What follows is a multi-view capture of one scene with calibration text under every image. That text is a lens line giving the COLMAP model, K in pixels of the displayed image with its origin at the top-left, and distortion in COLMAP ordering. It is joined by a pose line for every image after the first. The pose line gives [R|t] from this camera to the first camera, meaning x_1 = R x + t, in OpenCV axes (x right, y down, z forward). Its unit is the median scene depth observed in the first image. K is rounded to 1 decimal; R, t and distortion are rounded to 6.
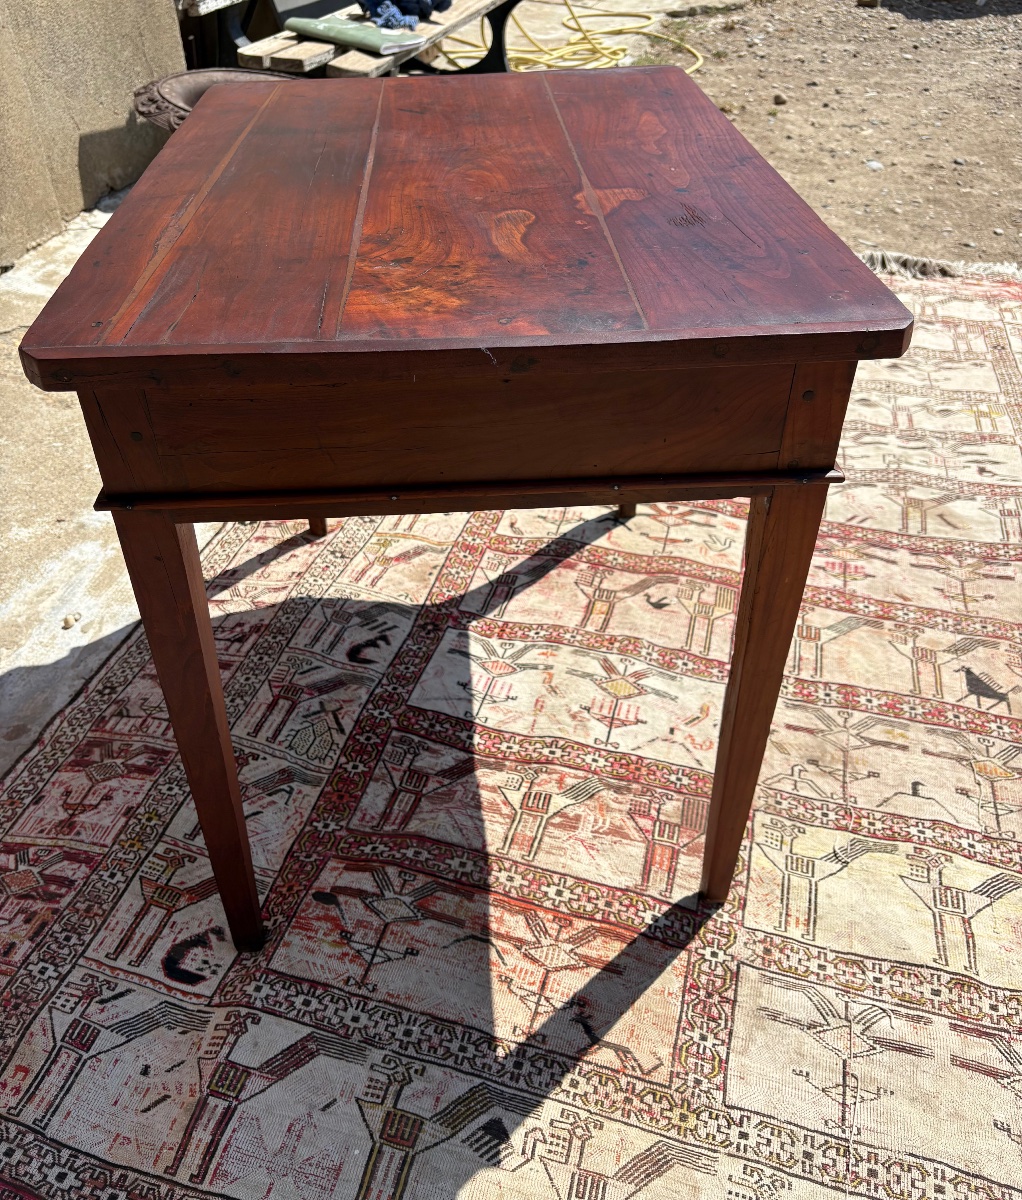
lens RADIAL K [[1037.8, 0, 510.0], [0, 1037.8, 530.6], [0, 0, 1]] dist [0.048143, -0.046057]
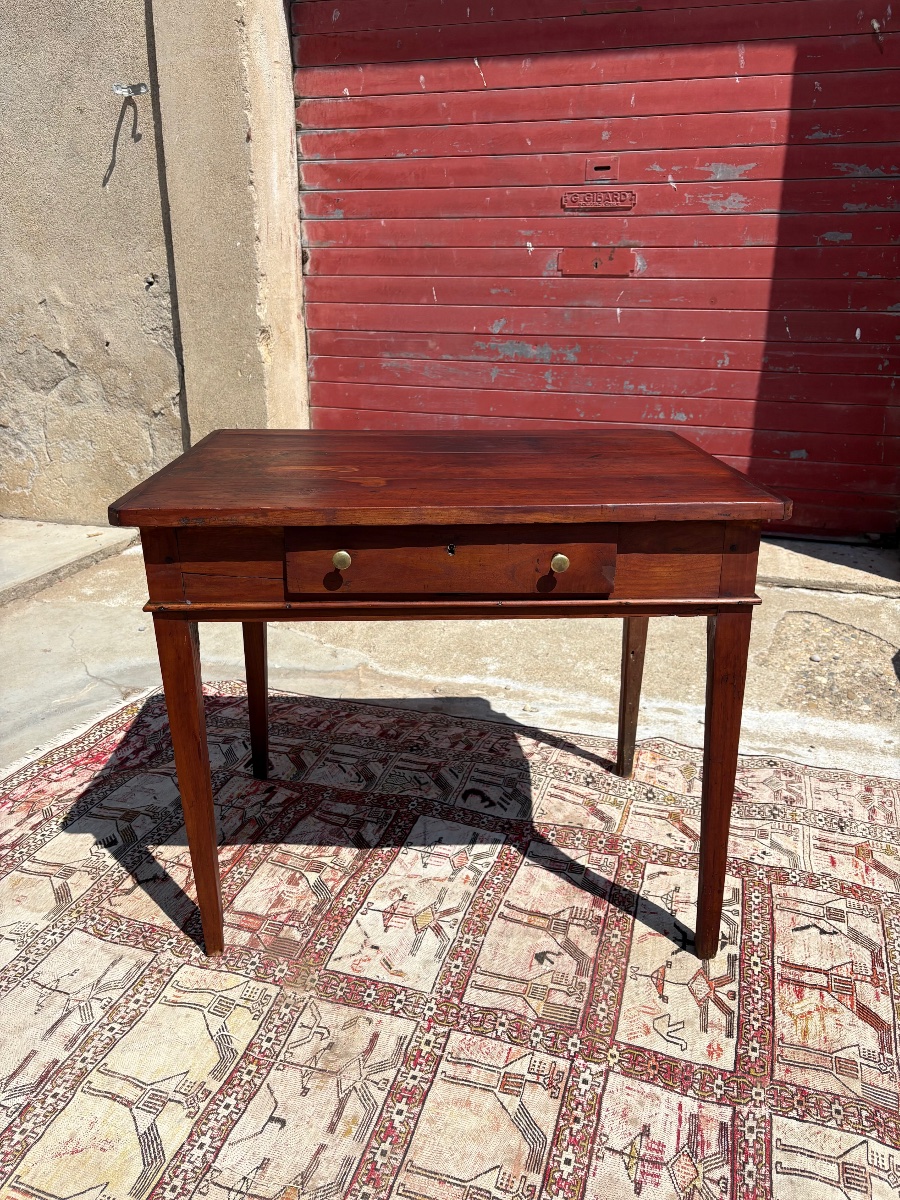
lens RADIAL K [[912.9, 0, 443.4], [0, 912.9, 602.7], [0, 0, 1]] dist [0.016675, 0.006176]
pose [[-0.055491, 0.345785, -0.936672, 1.146471], [-0.575971, 0.755209, 0.312917, -0.545184], [0.815585, 0.556860, 0.157255, 0.800790]]
